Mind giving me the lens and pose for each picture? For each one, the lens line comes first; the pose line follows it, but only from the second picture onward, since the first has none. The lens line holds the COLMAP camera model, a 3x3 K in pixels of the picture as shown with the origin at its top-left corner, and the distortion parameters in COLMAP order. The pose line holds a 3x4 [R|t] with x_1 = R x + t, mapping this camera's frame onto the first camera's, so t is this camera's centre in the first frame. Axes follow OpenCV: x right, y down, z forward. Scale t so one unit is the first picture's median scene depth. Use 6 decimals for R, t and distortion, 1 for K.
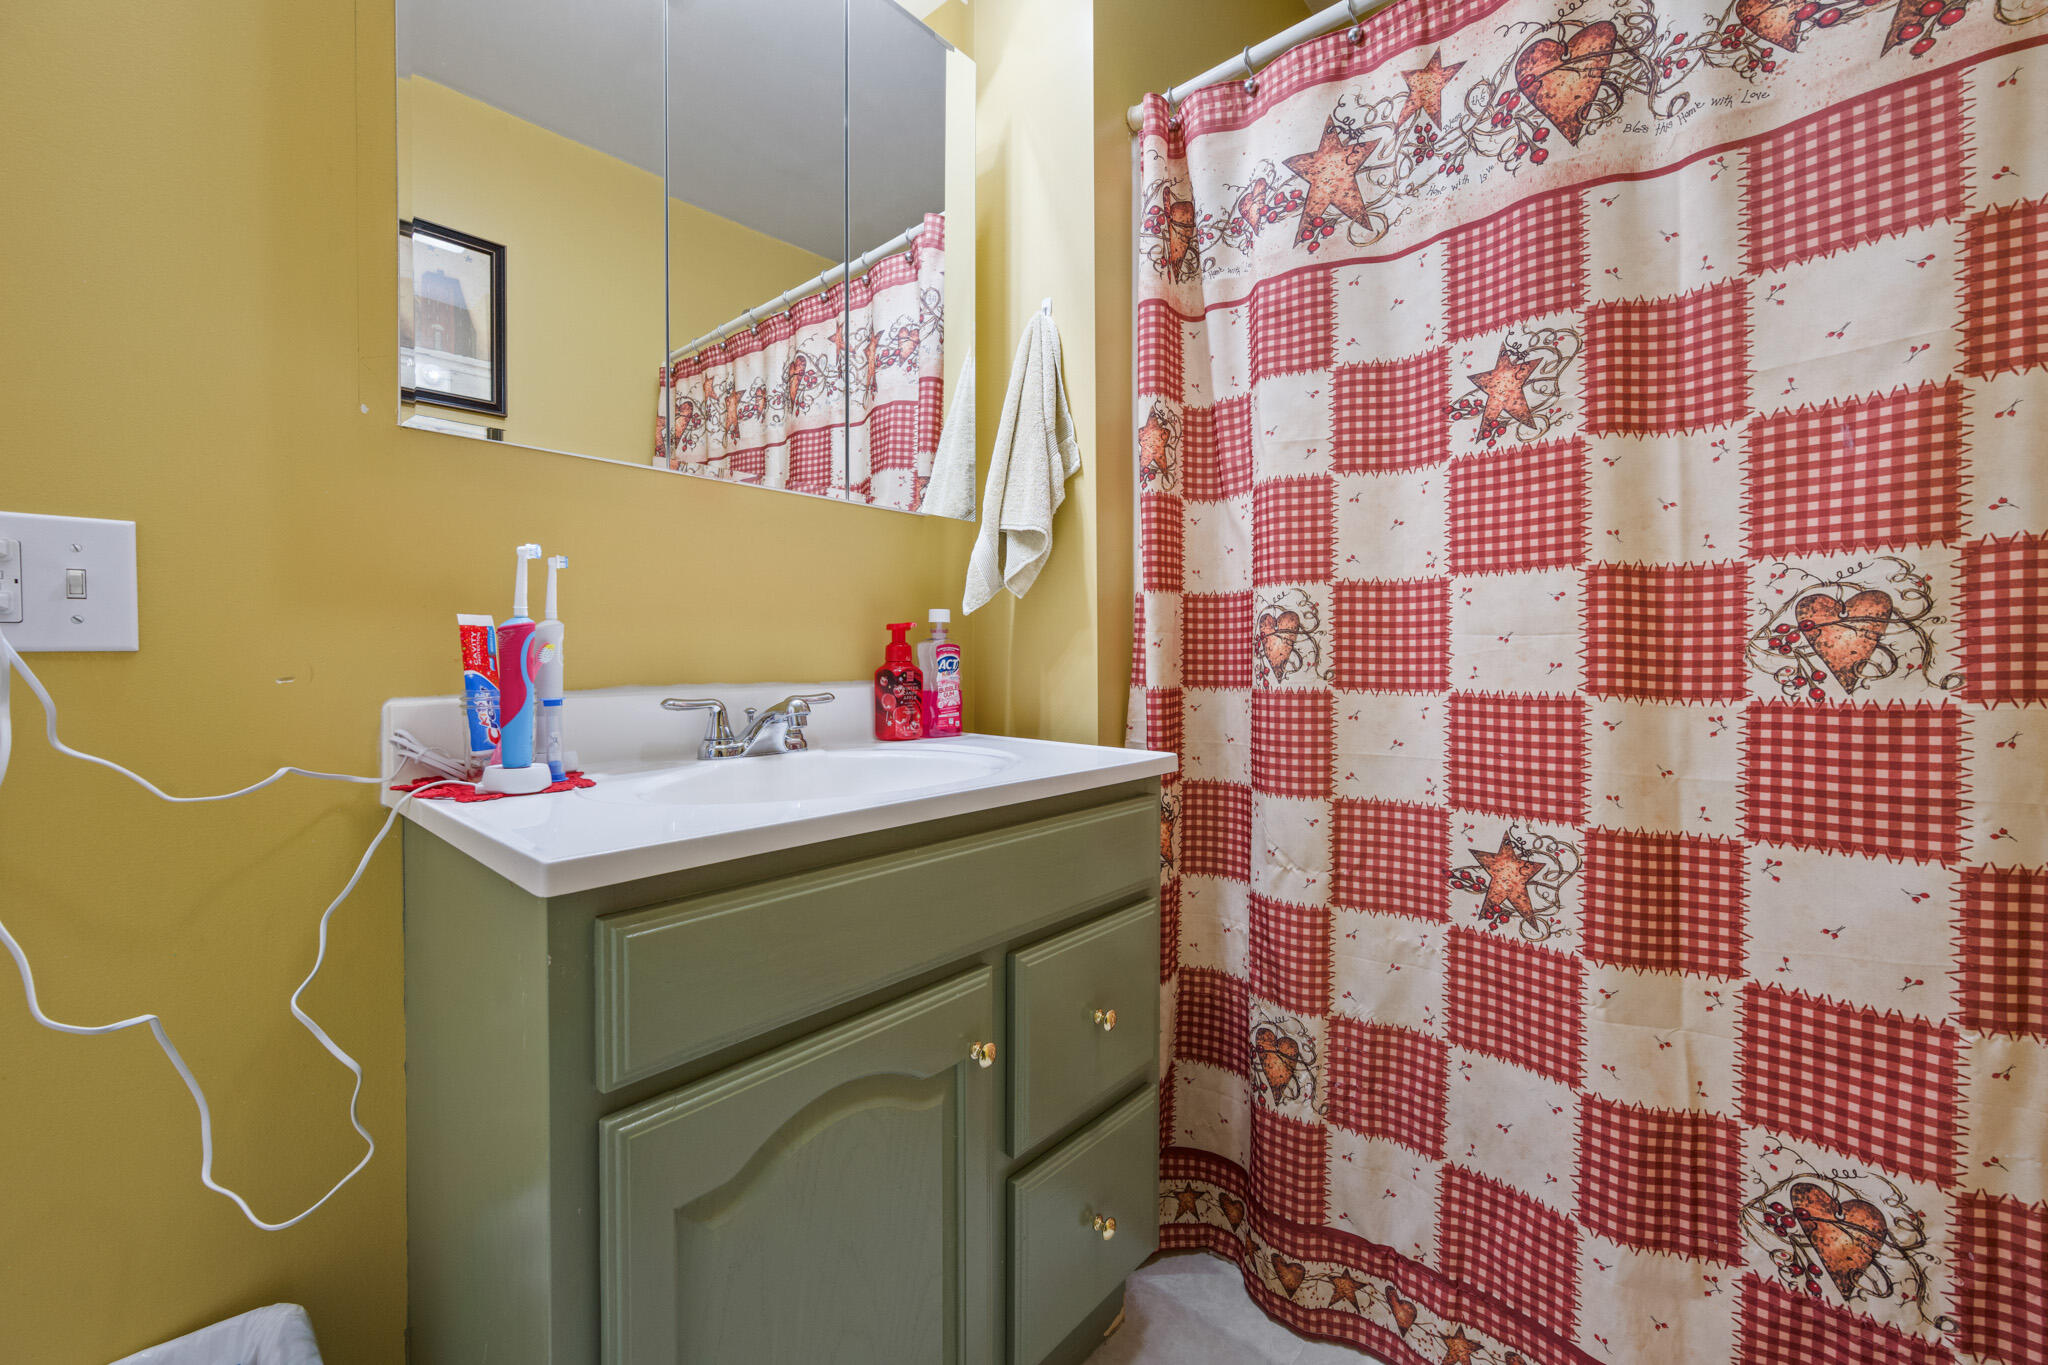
lens RADIAL K [[816.7, 0, 1023.7], [0, 816.7, 660.0], [0, 0, 1]] dist [-0.002120, 0.000336]
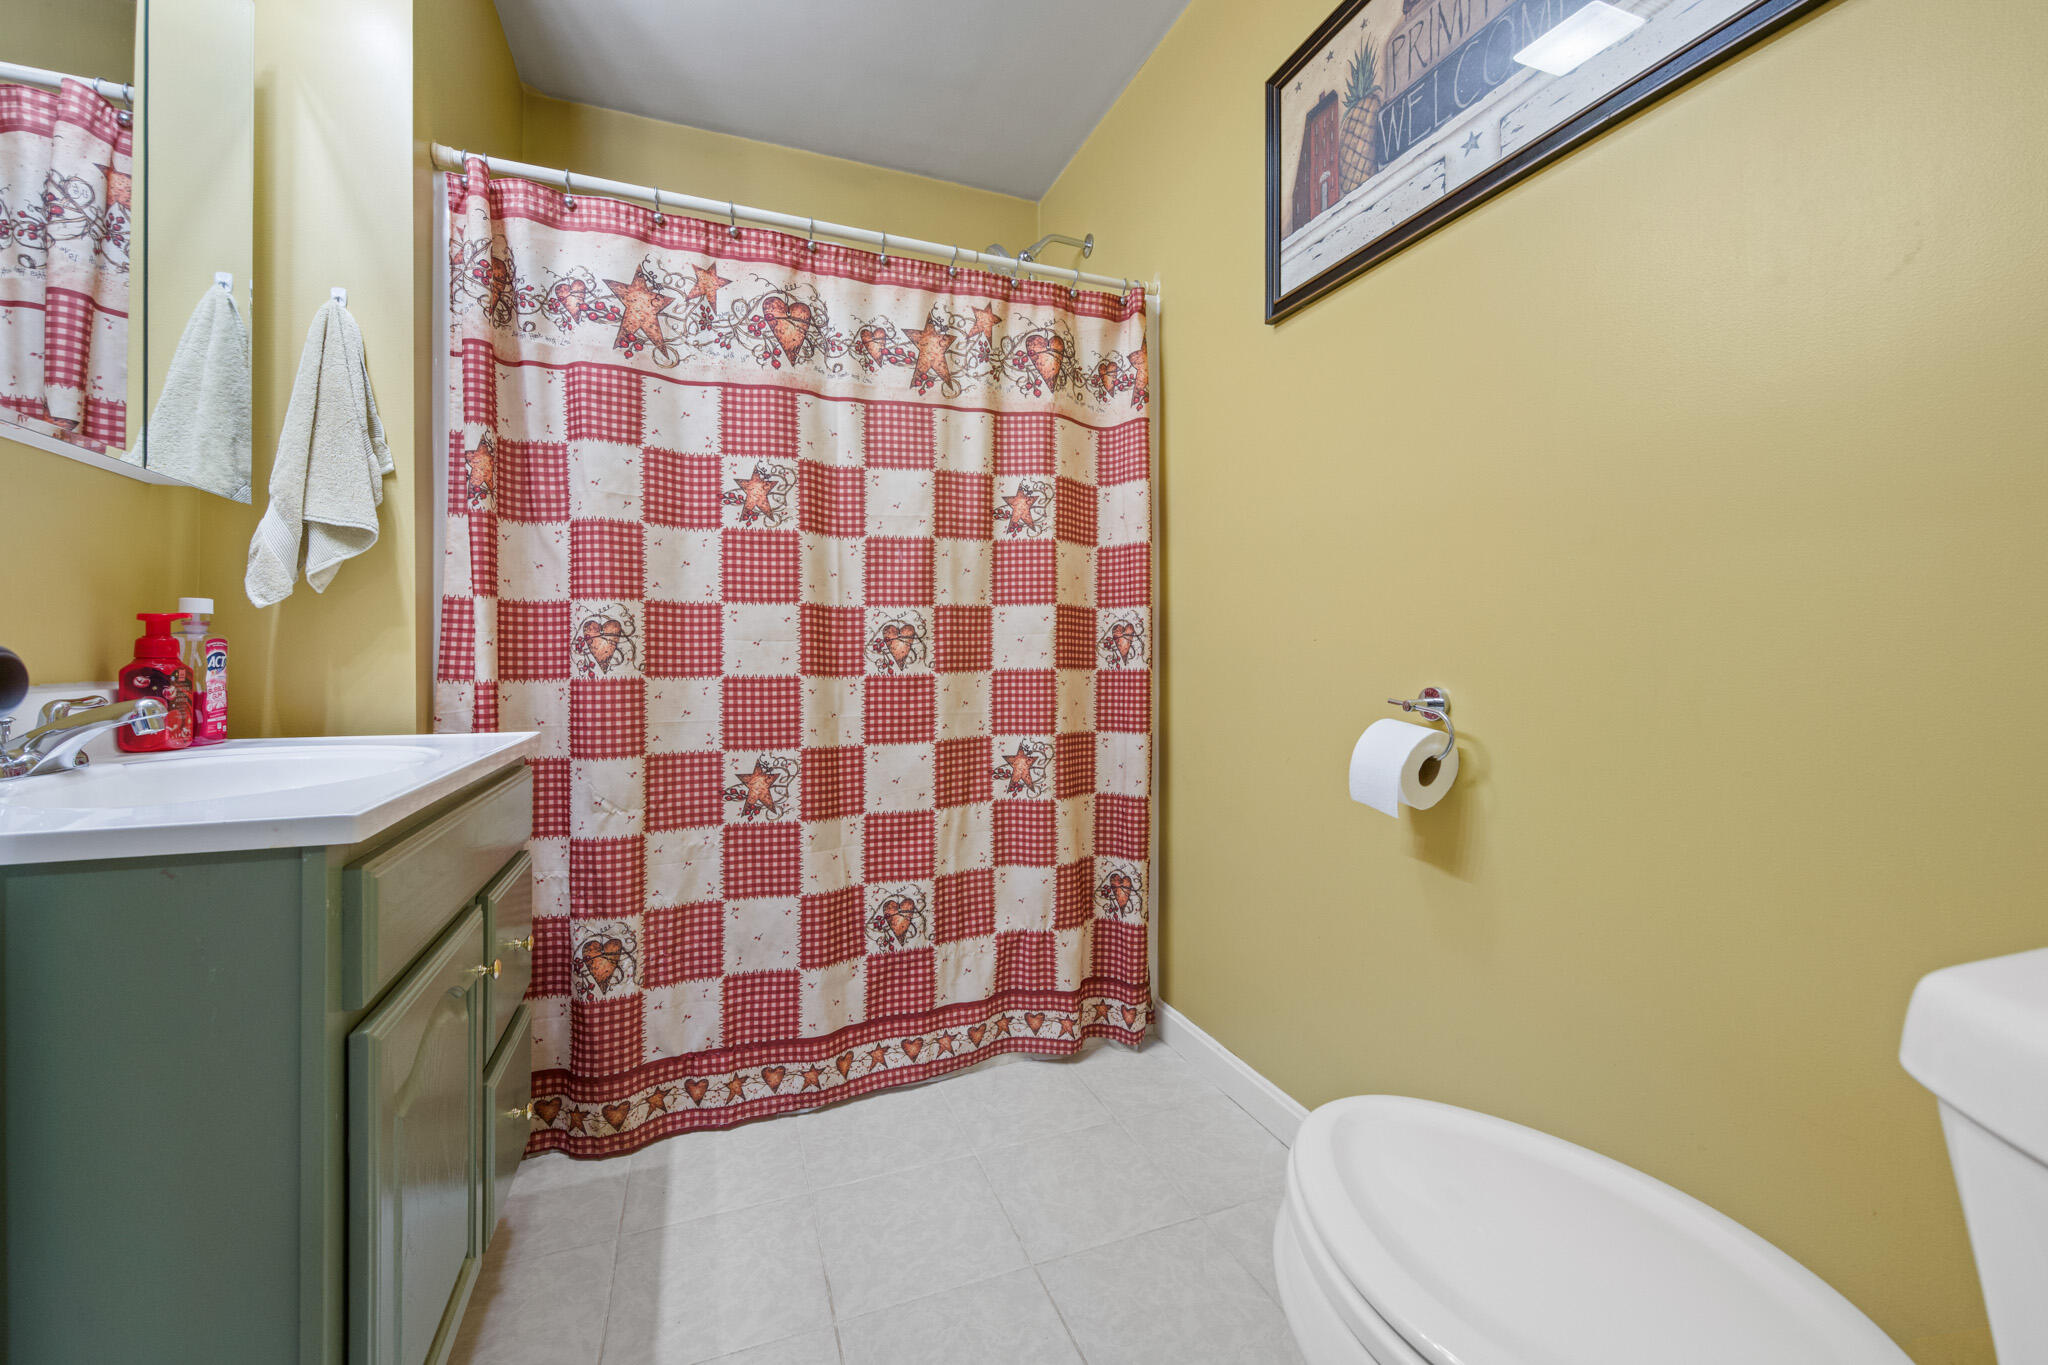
lens RADIAL K [[816.7, 0, 1023.7], [0, 816.7, 660.0], [0, 0, 1]] dist [-0.002120, 0.000336]
pose [[0.452600, -0.002292, 0.891711, -0.607445], [0.005695, 0.999984, -0.000320, 0.011152], [-0.891695, 0.005223, 0.452606, -0.222304]]
